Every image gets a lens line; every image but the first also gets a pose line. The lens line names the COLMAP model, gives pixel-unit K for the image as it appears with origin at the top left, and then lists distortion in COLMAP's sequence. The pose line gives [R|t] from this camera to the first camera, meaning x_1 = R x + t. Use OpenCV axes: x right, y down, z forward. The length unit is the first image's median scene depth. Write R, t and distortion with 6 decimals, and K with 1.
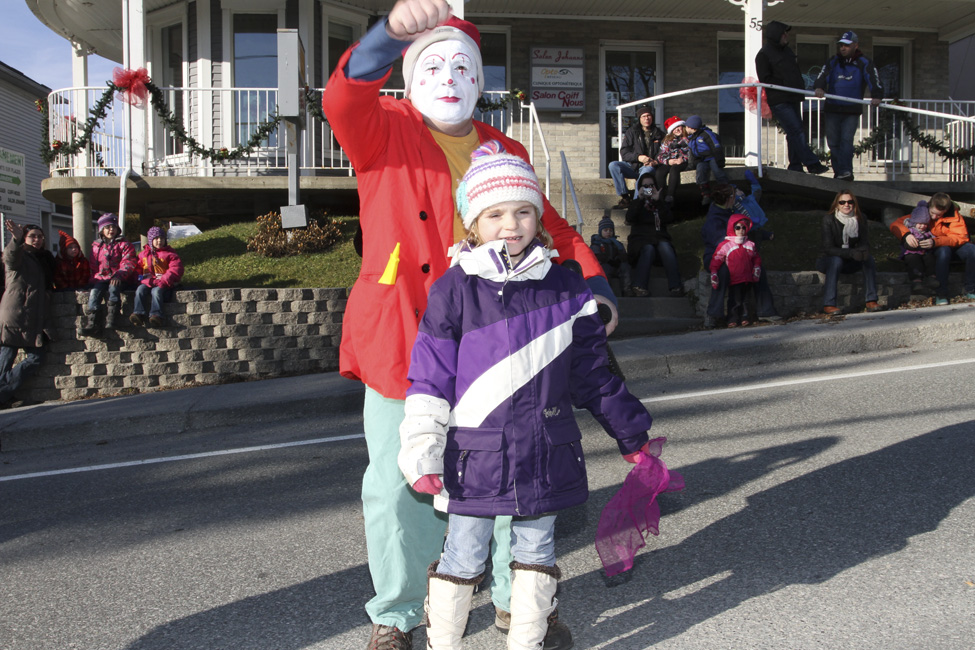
lens RADIAL K [[929.7, 0, 486.9], [0, 929.7, 323.5], [0, 0, 1]] dist [-0.014126, 0.000000]
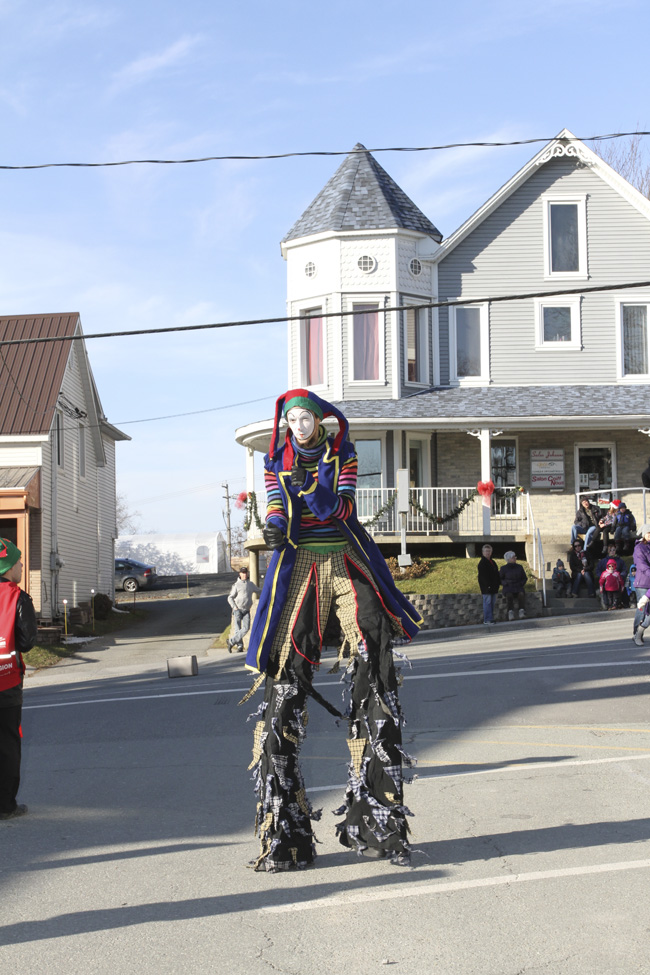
lens RADIAL K [[1790.5, 0, 324.7], [0, 1790.5, 487.6], [0, 0, 1]] dist [-0.254919, 0.000000]
pose [[0.993705, -0.011392, -0.111446, 0.036587], [-0.002047, 0.992803, -0.119739, 0.141668], [0.112008, 0.119213, 0.986531, -2.103333]]
